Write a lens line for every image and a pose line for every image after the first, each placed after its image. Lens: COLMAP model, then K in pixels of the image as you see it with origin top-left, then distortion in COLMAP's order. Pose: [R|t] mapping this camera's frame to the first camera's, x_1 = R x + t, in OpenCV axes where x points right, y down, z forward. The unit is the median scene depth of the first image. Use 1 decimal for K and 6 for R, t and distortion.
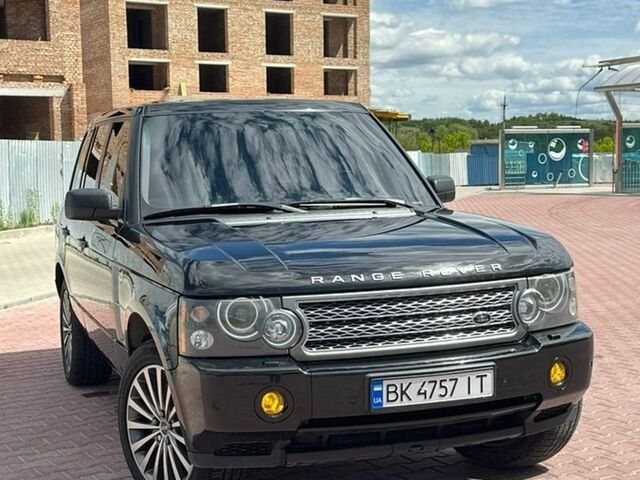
lens RADIAL K [[1096.0, 0, 322.6], [0, 1096.0, 243.4], [0, 0, 1]] dist [0.160648, 0.000000]
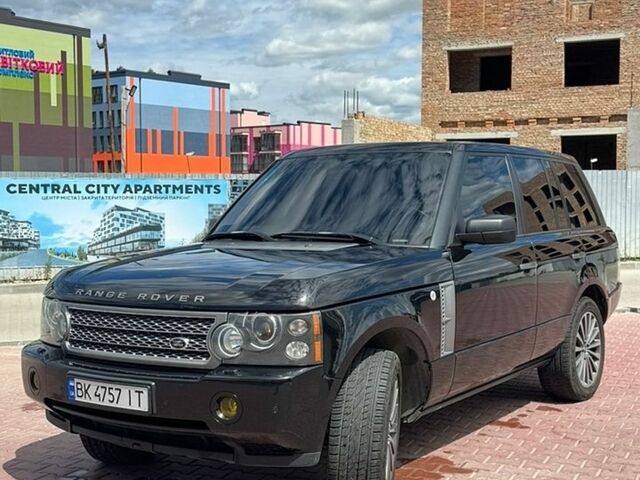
lens RADIAL K [[920.5, 0, 316.0], [0, 920.5, 237.8], [0, 0, 1]] dist [0.159046, 0.000000]
pose [[0.581410, 0.055211, -0.811735, 0.928790], [-0.073144, 0.997202, 0.015436, -0.059187], [0.810316, 0.050399, 0.583821, 0.535620]]
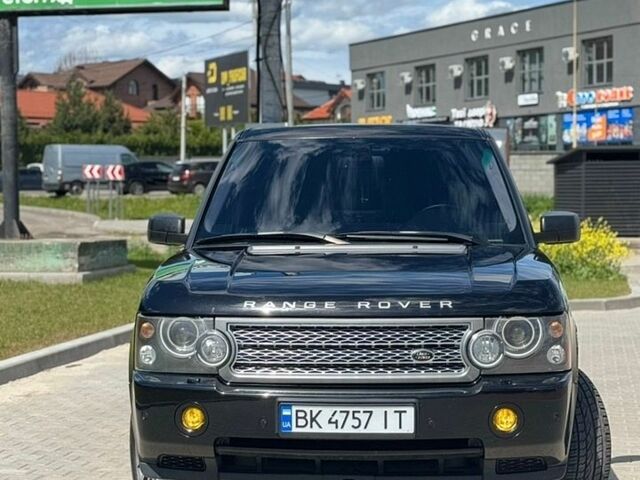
lens RADIAL K [[1505.7, 0, 321.7], [0, 1505.7, 244.1], [0, 0, 1]] dist [0.119972, 0.000000]
pose [[0.921037, 0.040651, -0.387349, 0.545578], [-0.056920, 0.997909, -0.030617, 0.015062], [0.385294, 0.050247, 0.921425, -0.251185]]
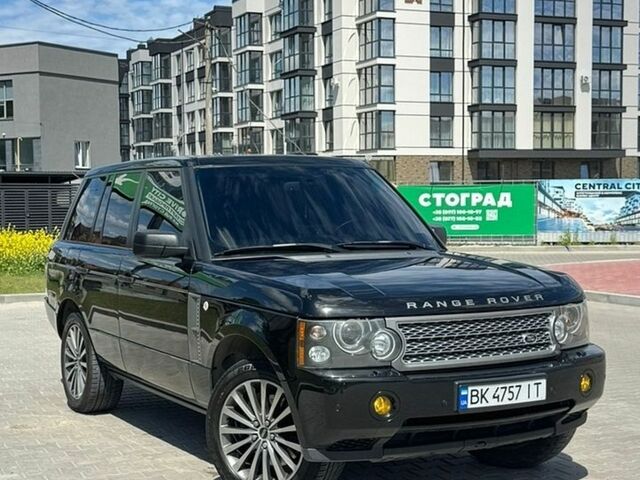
lens RADIAL K [[1086.4, 0, 317.9], [0, 1086.4, 240.8], [0, 0, 1]] dist [0.156941, 0.000000]
pose [[0.986043, 0.015121, 0.165805, -0.283339], [-0.006747, 0.998678, -0.050950, 0.021950], [-0.166356, 0.049120, 0.984842, -0.171892]]
